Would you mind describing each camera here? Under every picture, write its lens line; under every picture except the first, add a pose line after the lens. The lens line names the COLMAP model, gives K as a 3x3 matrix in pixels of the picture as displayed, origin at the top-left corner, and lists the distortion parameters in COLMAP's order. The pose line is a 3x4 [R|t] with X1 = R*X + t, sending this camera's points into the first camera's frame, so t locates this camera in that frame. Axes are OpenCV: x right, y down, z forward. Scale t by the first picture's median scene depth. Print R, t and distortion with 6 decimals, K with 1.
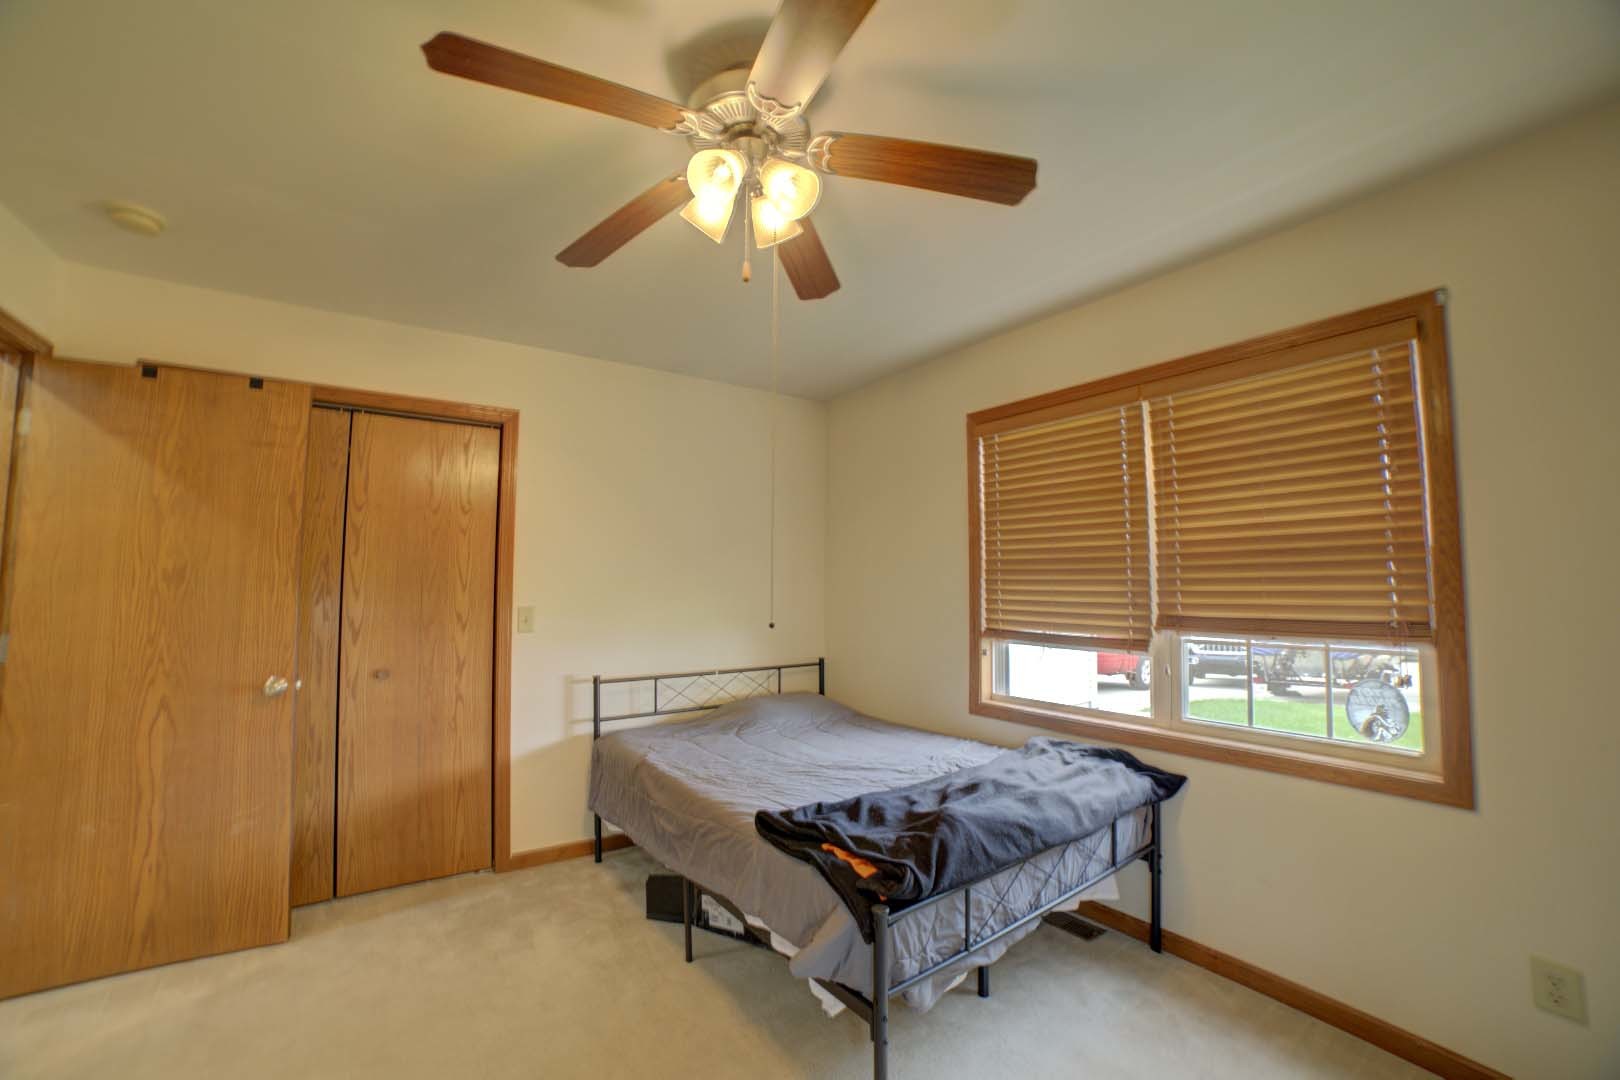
lens RADIAL K [[636.5, 0, 808.5], [0, 636.5, 543.6], [0, 0, 1]] dist [-0.108410, 0.034920]
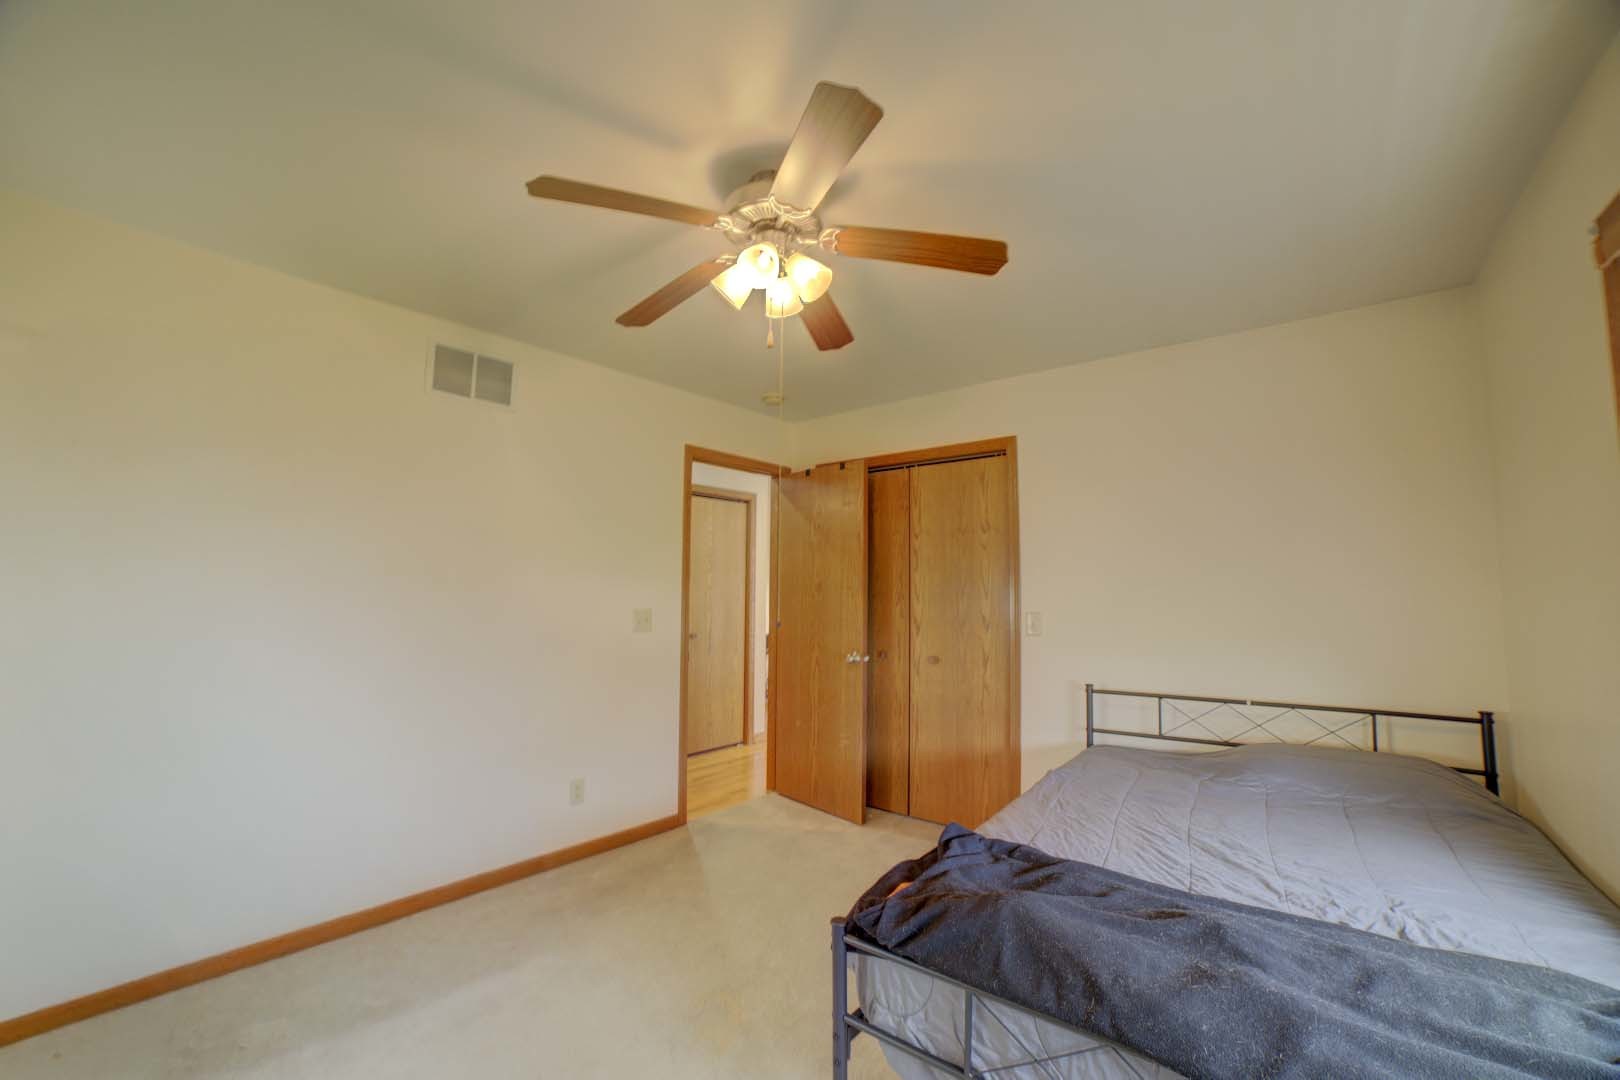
lens RADIAL K [[636.5, 0, 808.5], [0, 636.5, 543.6], [0, 0, 1]] dist [-0.108410, 0.034920]
pose [[0.260434, -0.075050, -0.962570, 0.498105], [0.057912, 0.996393, -0.062019, 0.028353], [0.963753, -0.039593, 0.263841, 0.336126]]
